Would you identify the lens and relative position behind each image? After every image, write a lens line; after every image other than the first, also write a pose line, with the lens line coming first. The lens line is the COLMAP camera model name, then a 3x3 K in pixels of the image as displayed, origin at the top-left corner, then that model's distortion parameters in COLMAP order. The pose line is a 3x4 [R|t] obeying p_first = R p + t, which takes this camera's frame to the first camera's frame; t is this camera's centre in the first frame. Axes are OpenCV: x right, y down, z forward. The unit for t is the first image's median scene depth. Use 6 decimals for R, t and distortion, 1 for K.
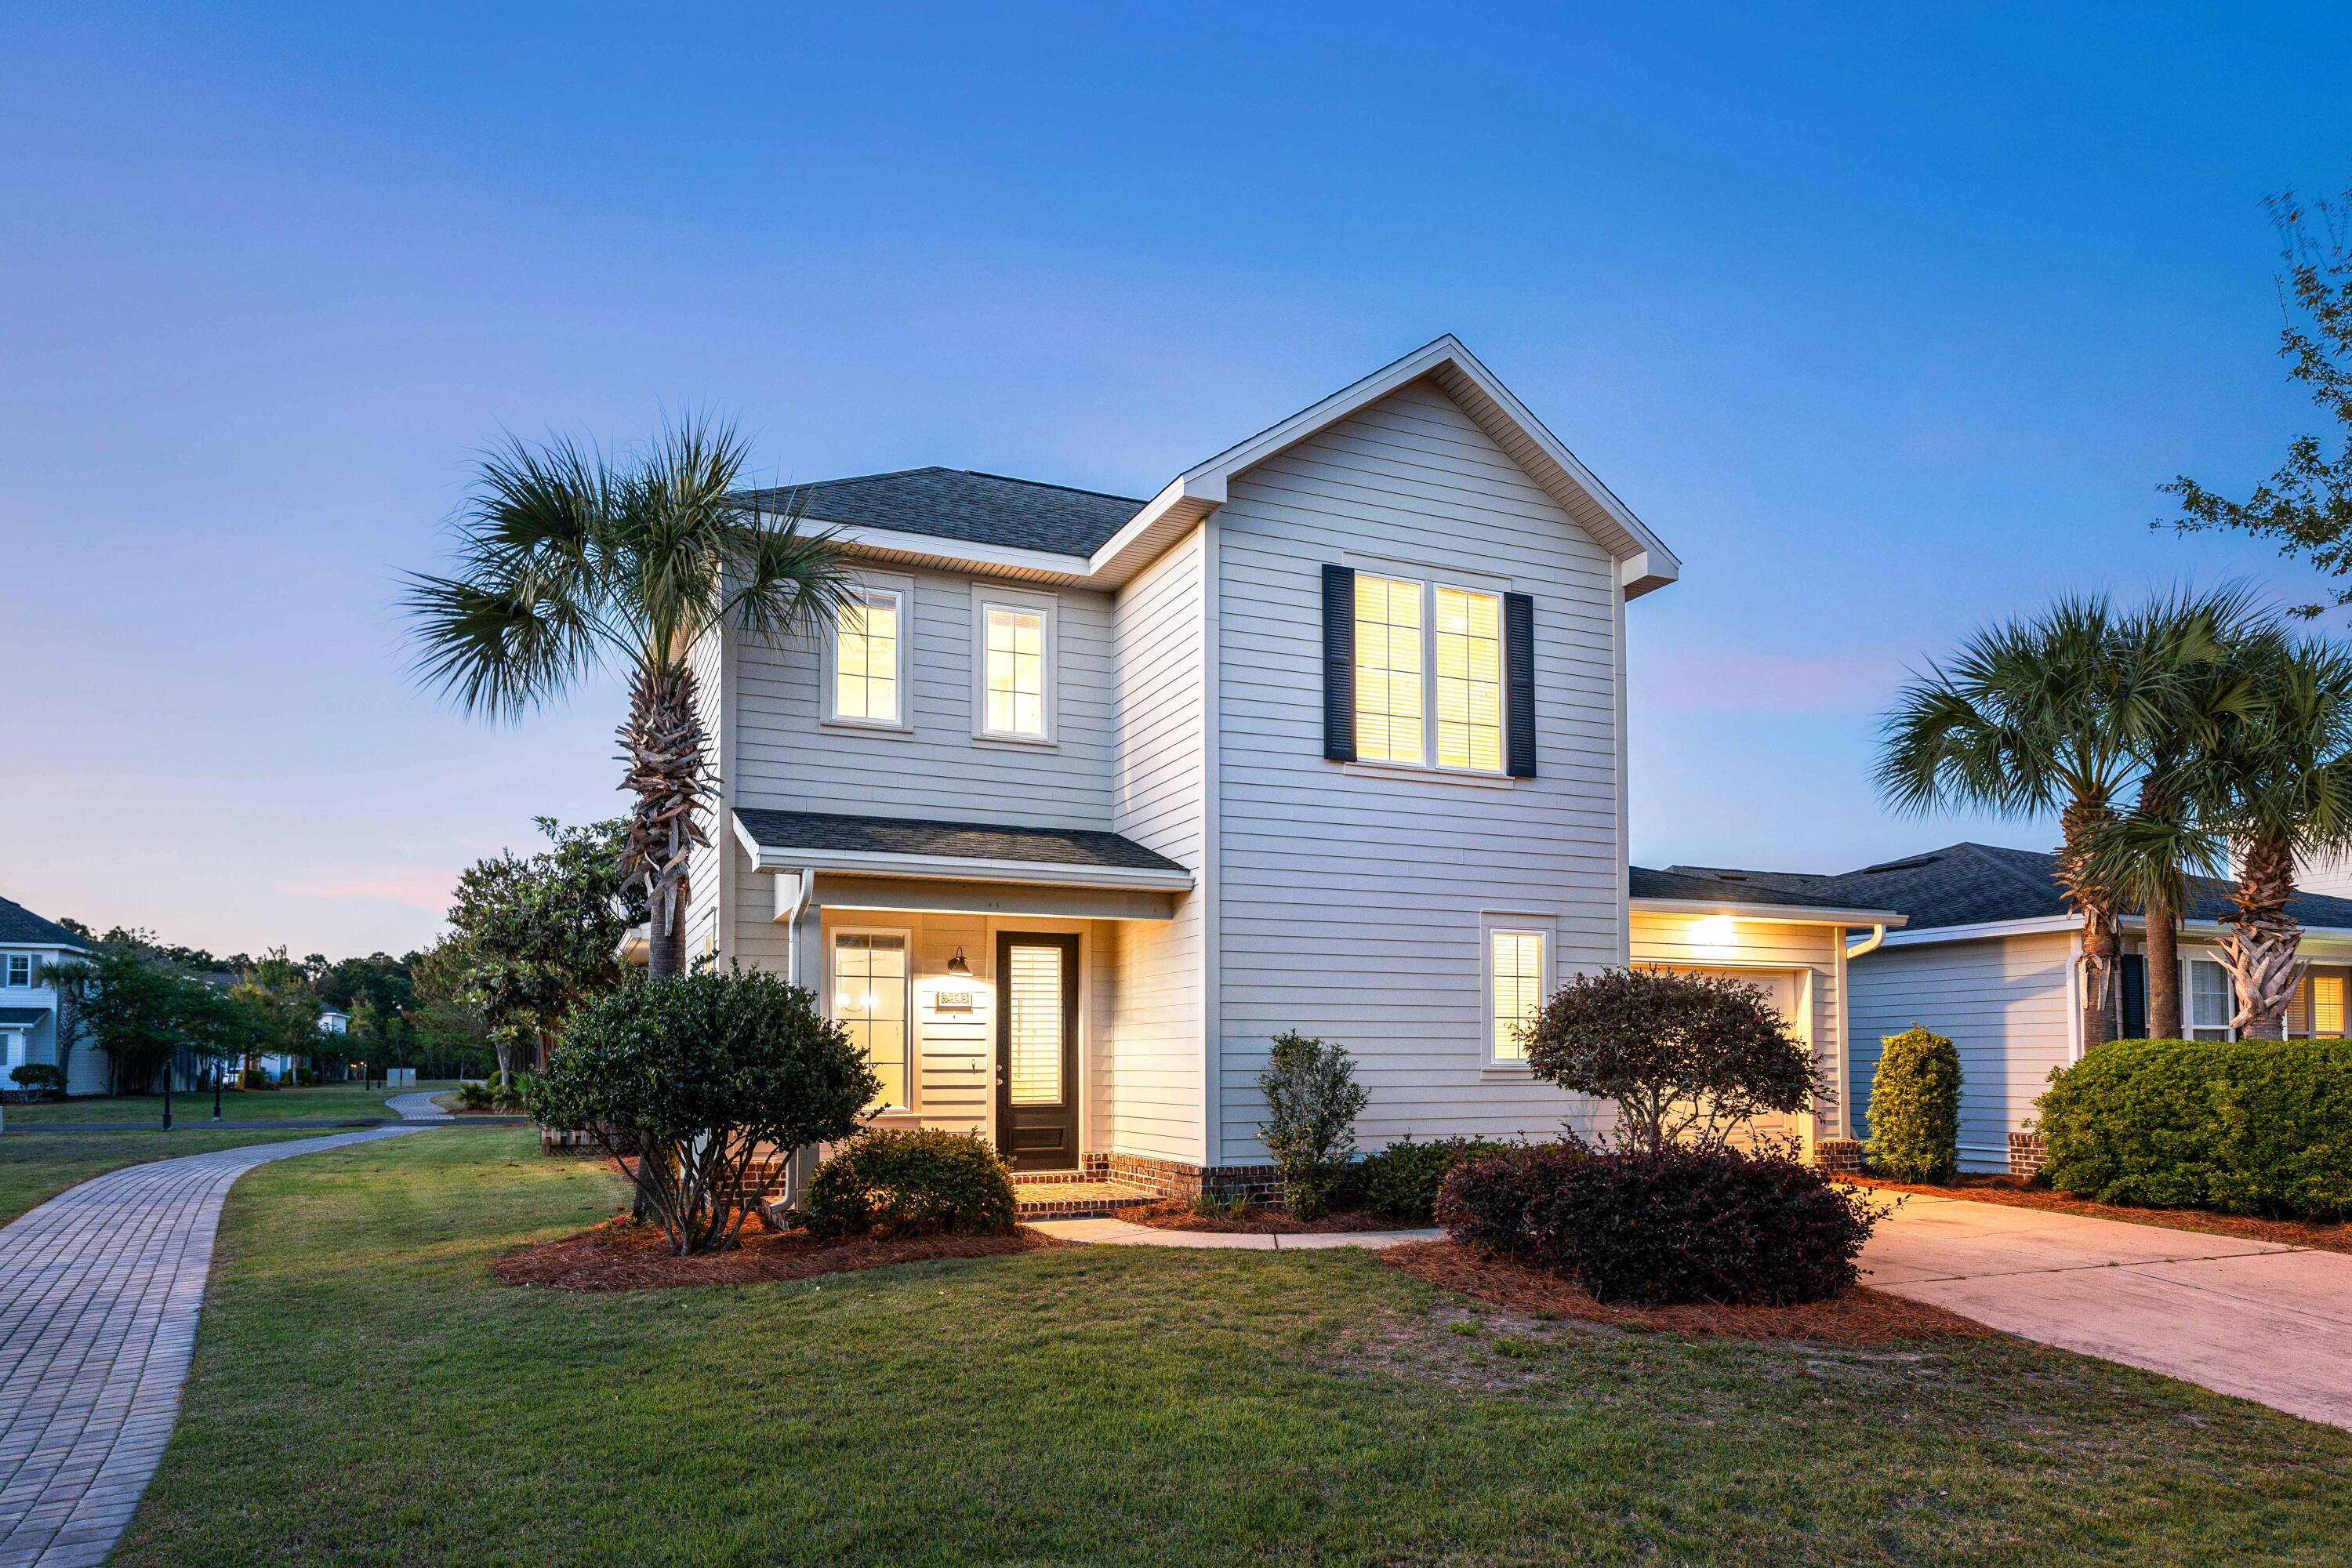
lens RADIAL K [[1434.4, 0, 1179.9], [0, 1434.4, 1005.4], [0, 0, 1]] dist [0.000400, -0.000968]
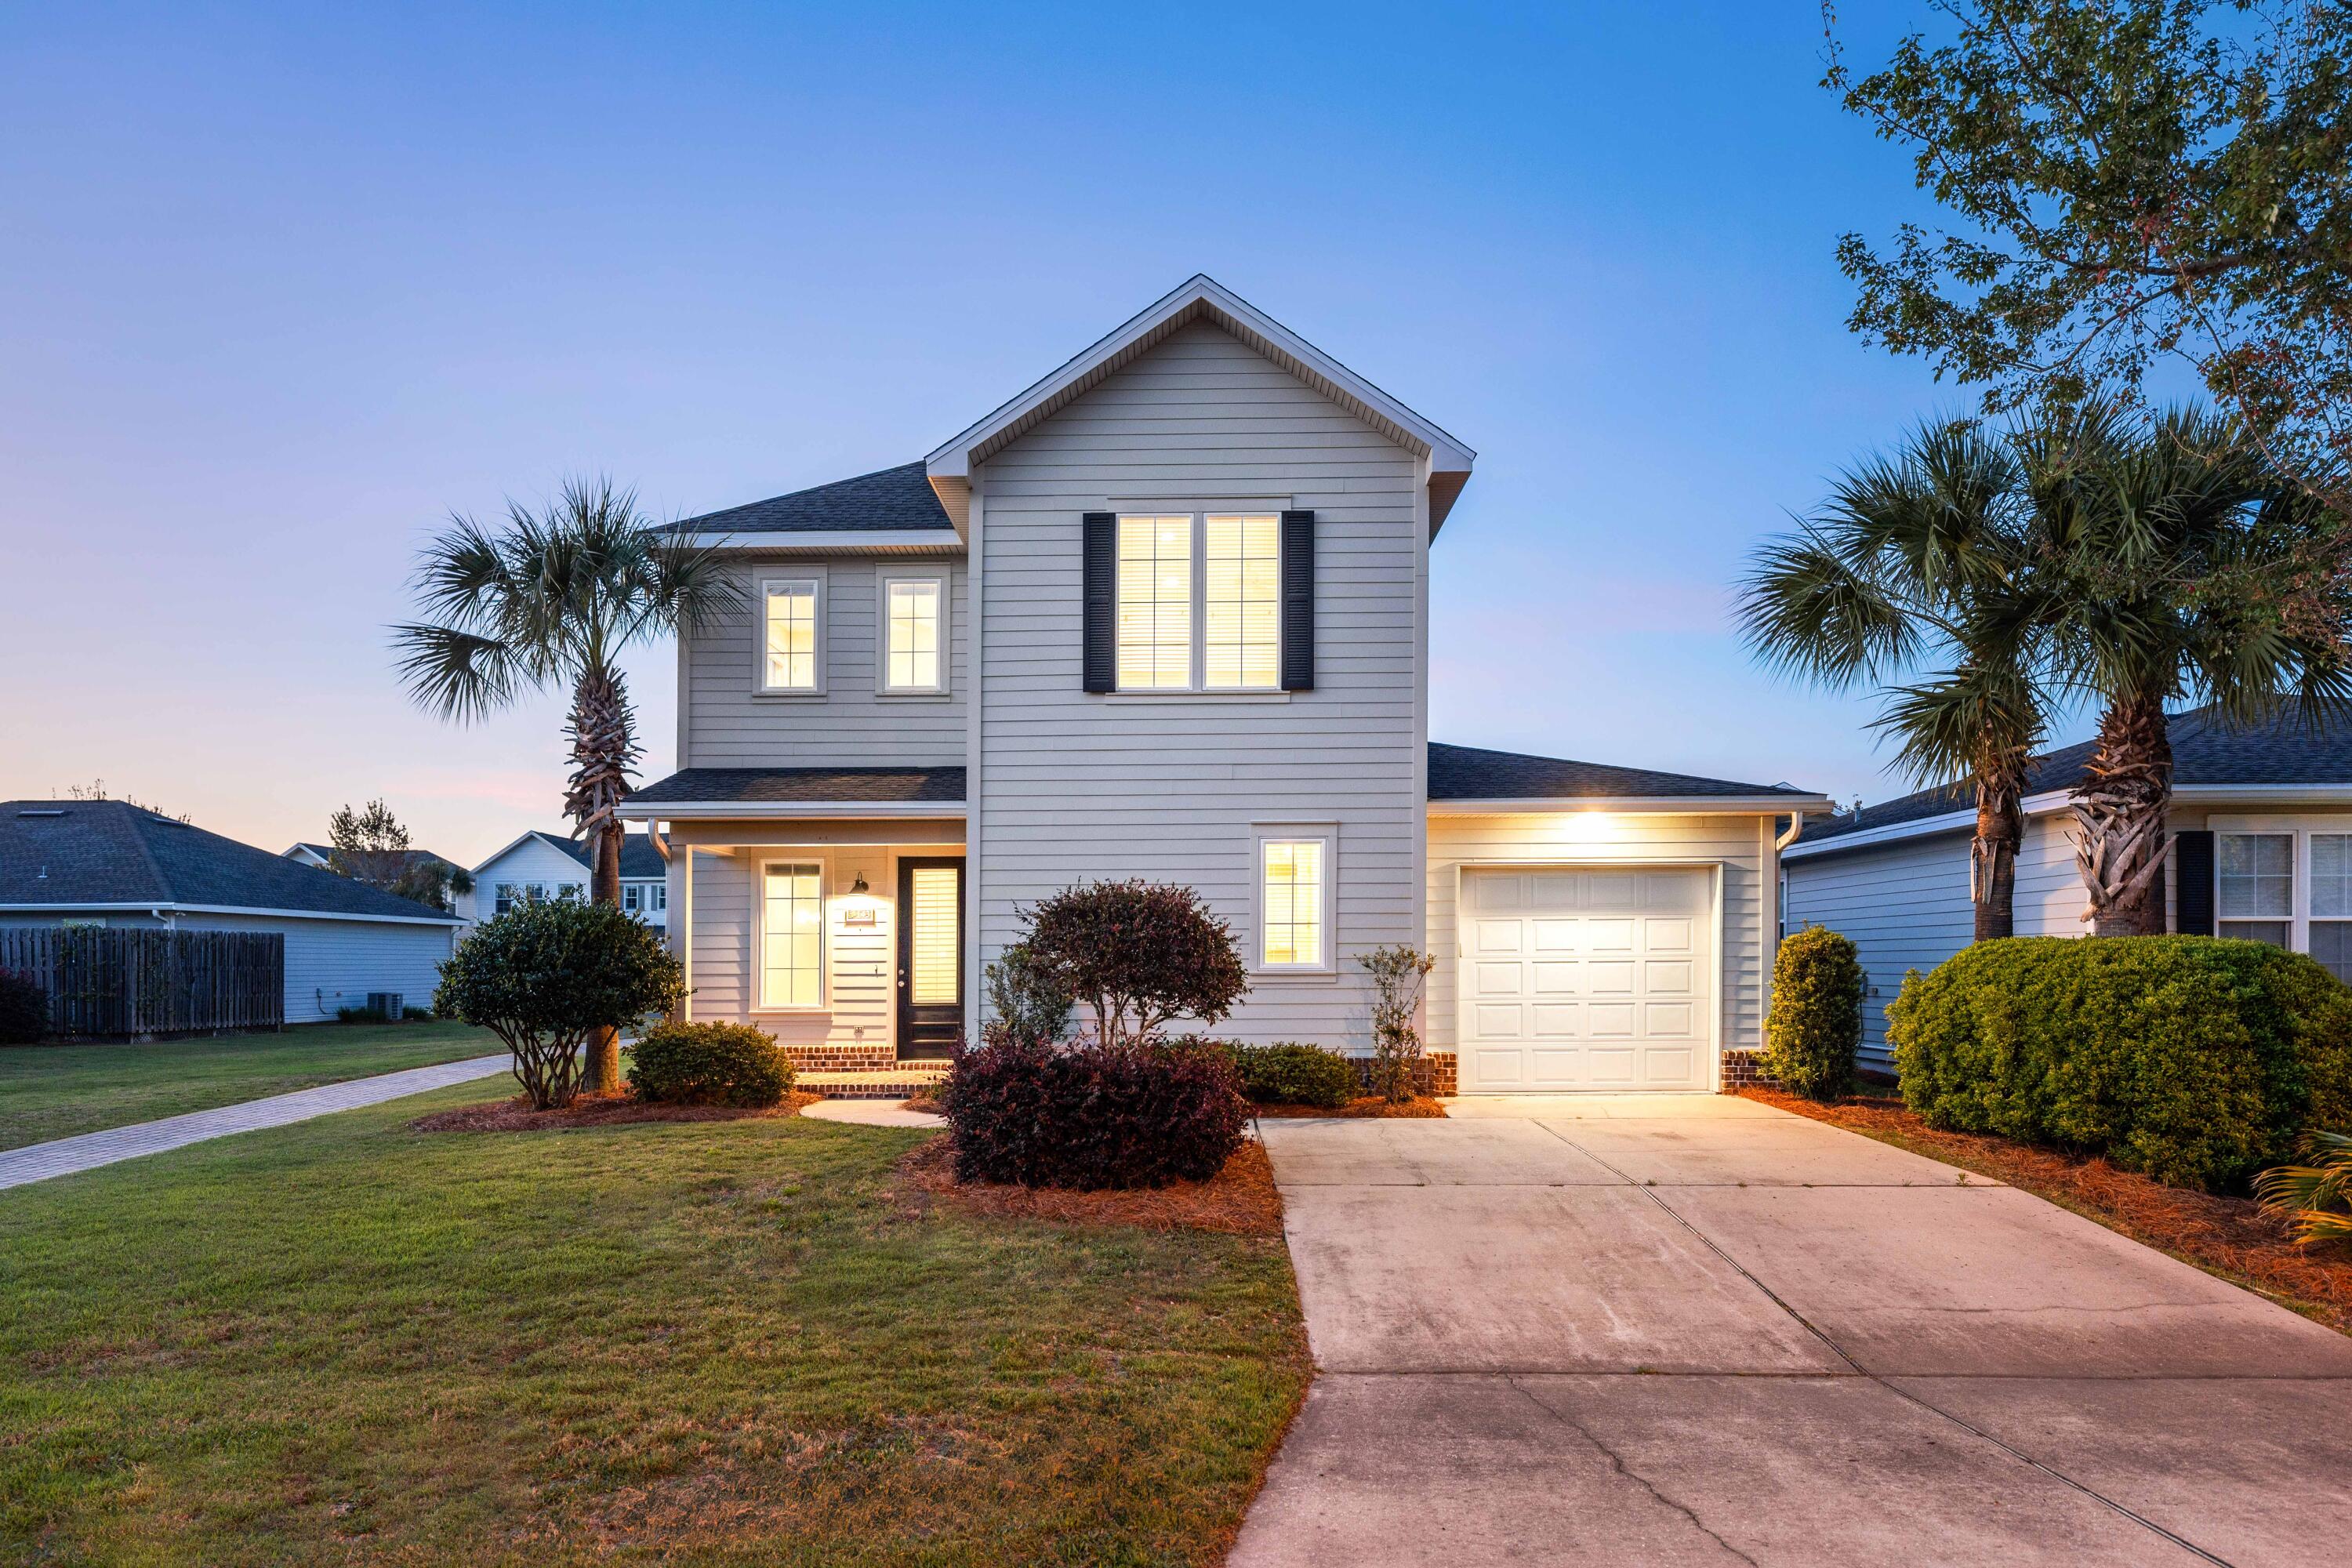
lens RADIAL K [[1385.8, 0, 1170.6], [0, 1385.8, 956.9], [0, 0, 1]] dist [0.000394, 0.000585]
pose [[0.911275, -0.005753, -0.411758, 0.571143], [0.019872, 0.999352, 0.030018, 0.000864], [0.411318, -0.035537, 0.910799, 0.048070]]
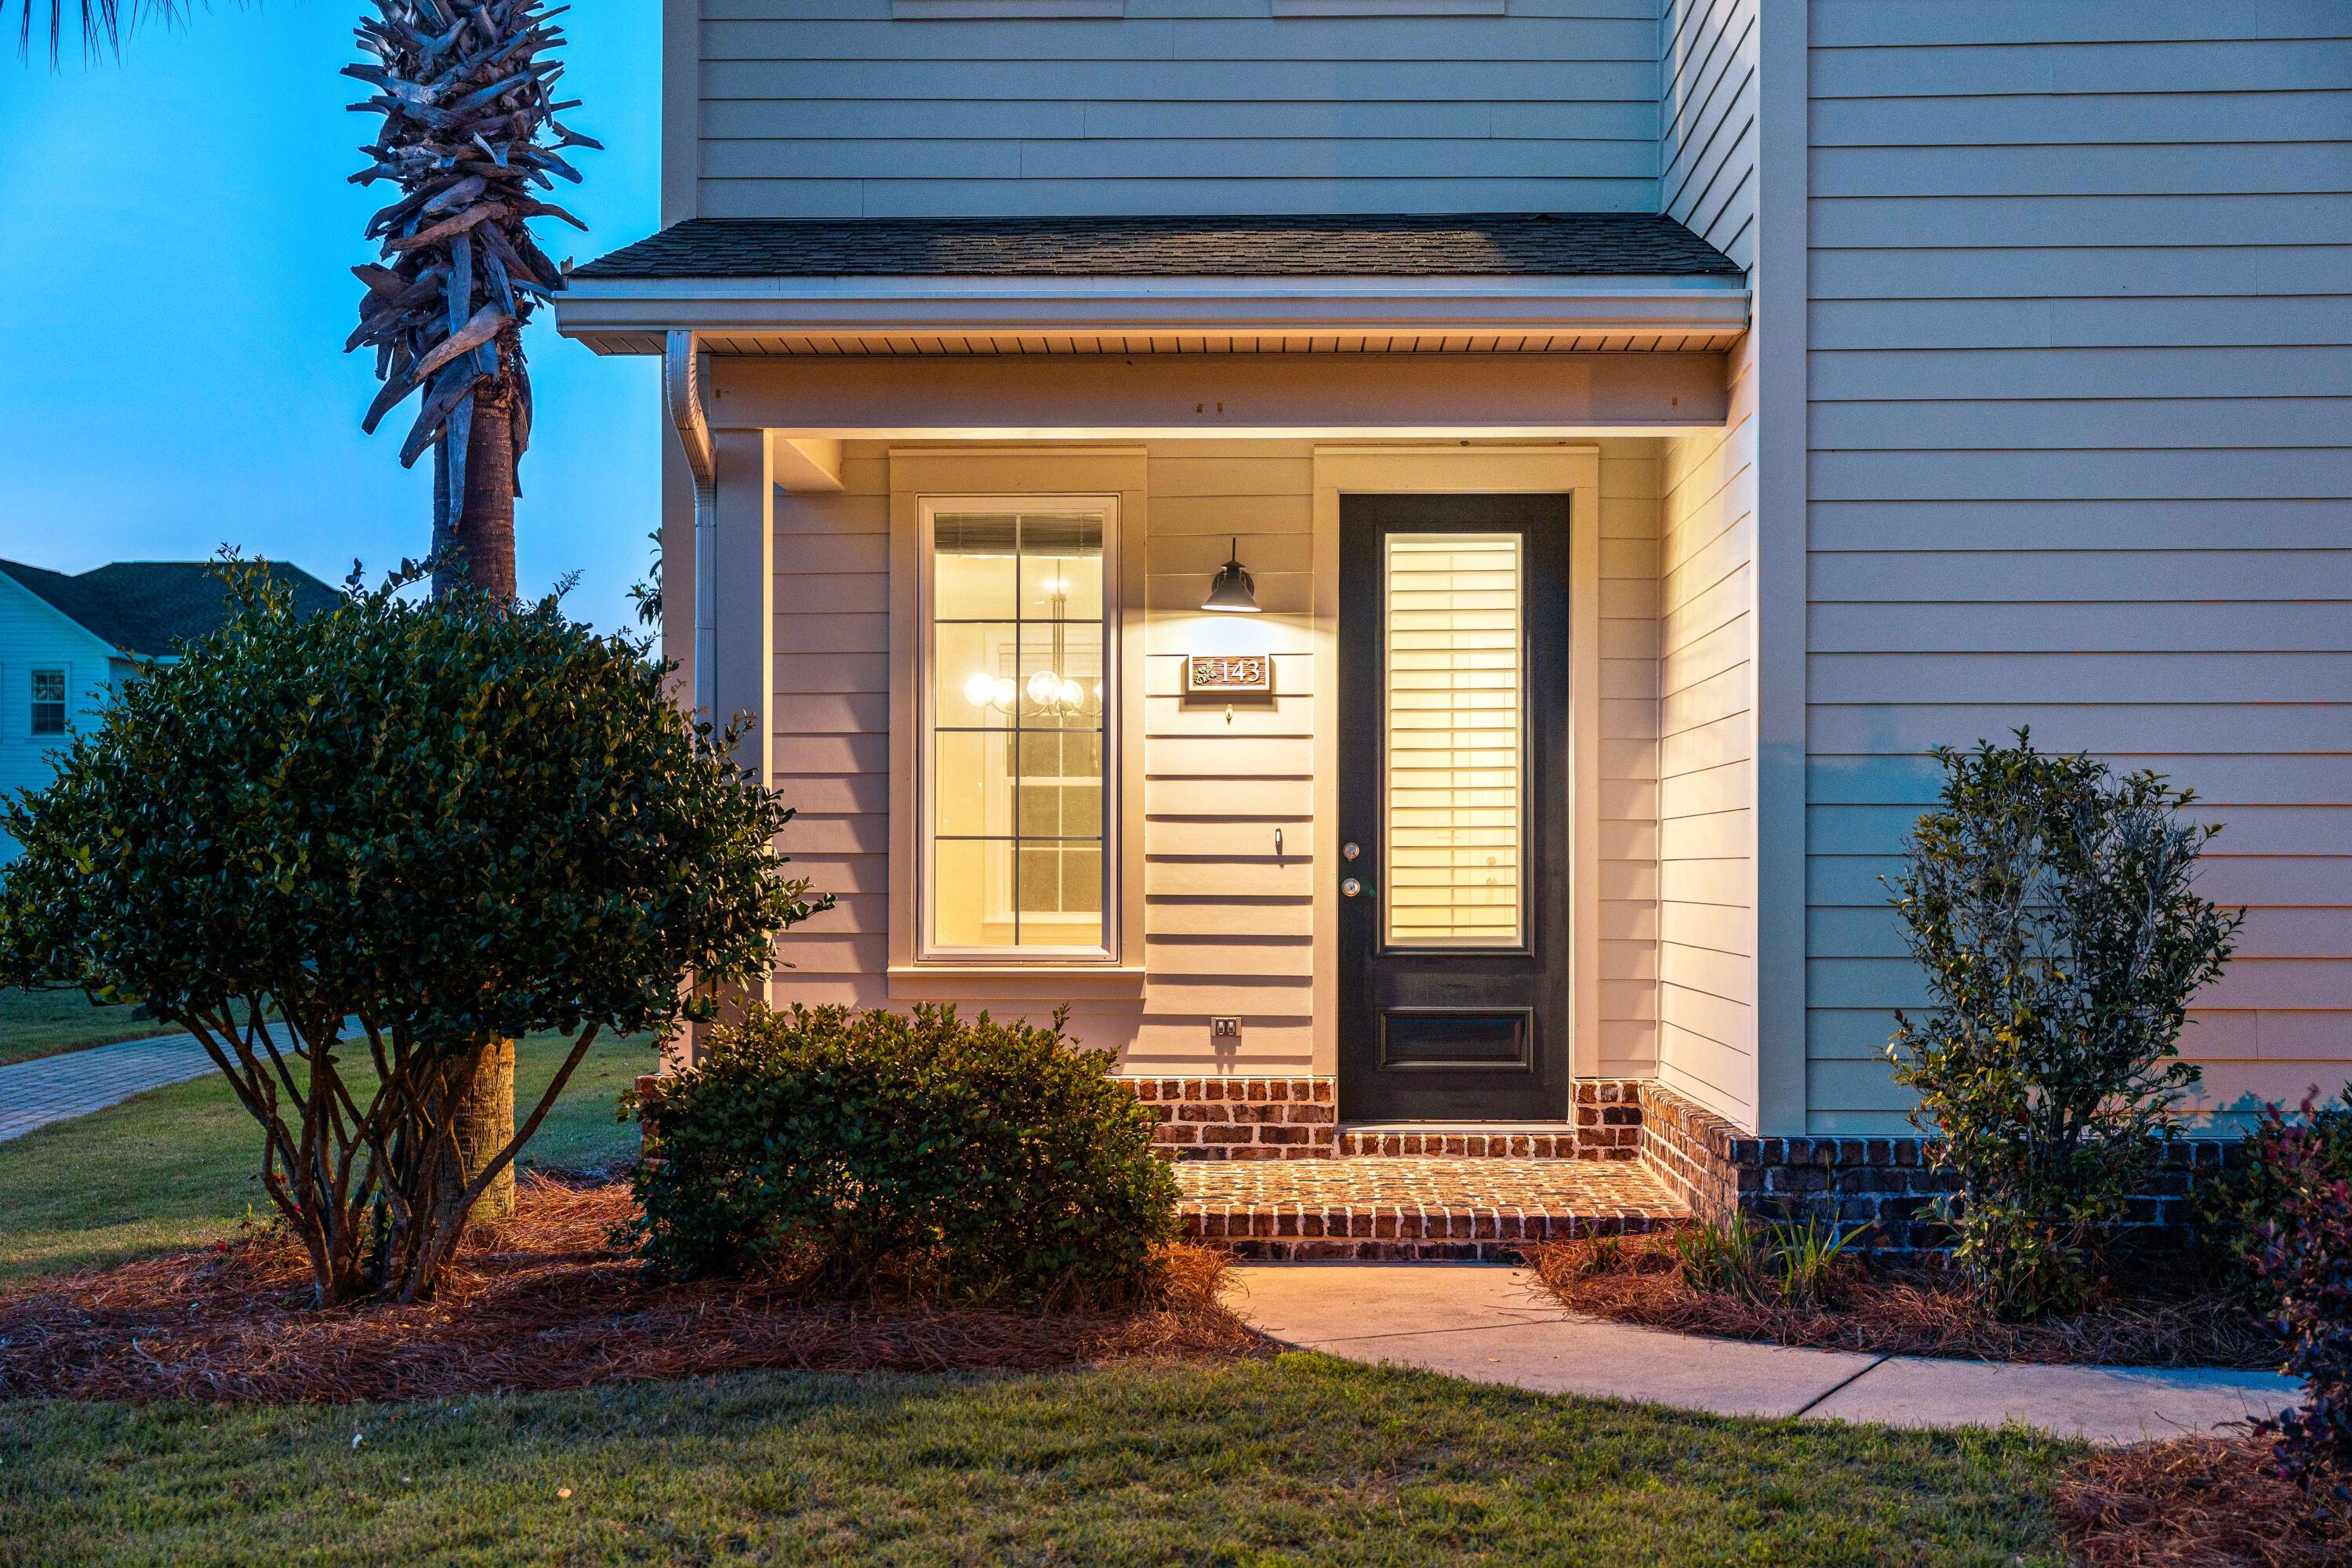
lens RADIAL K [[2902.4, 0, 1183.5], [0, 2902.4, 860.2], [0, 0, 1]] dist [0.016965, 0.003283]
pose [[0.904575, 0.002534, -0.426306, 0.170682], [0.013680, 0.999295, 0.034966, 0.018724], [0.426094, -0.037462, 0.903903, 0.288190]]
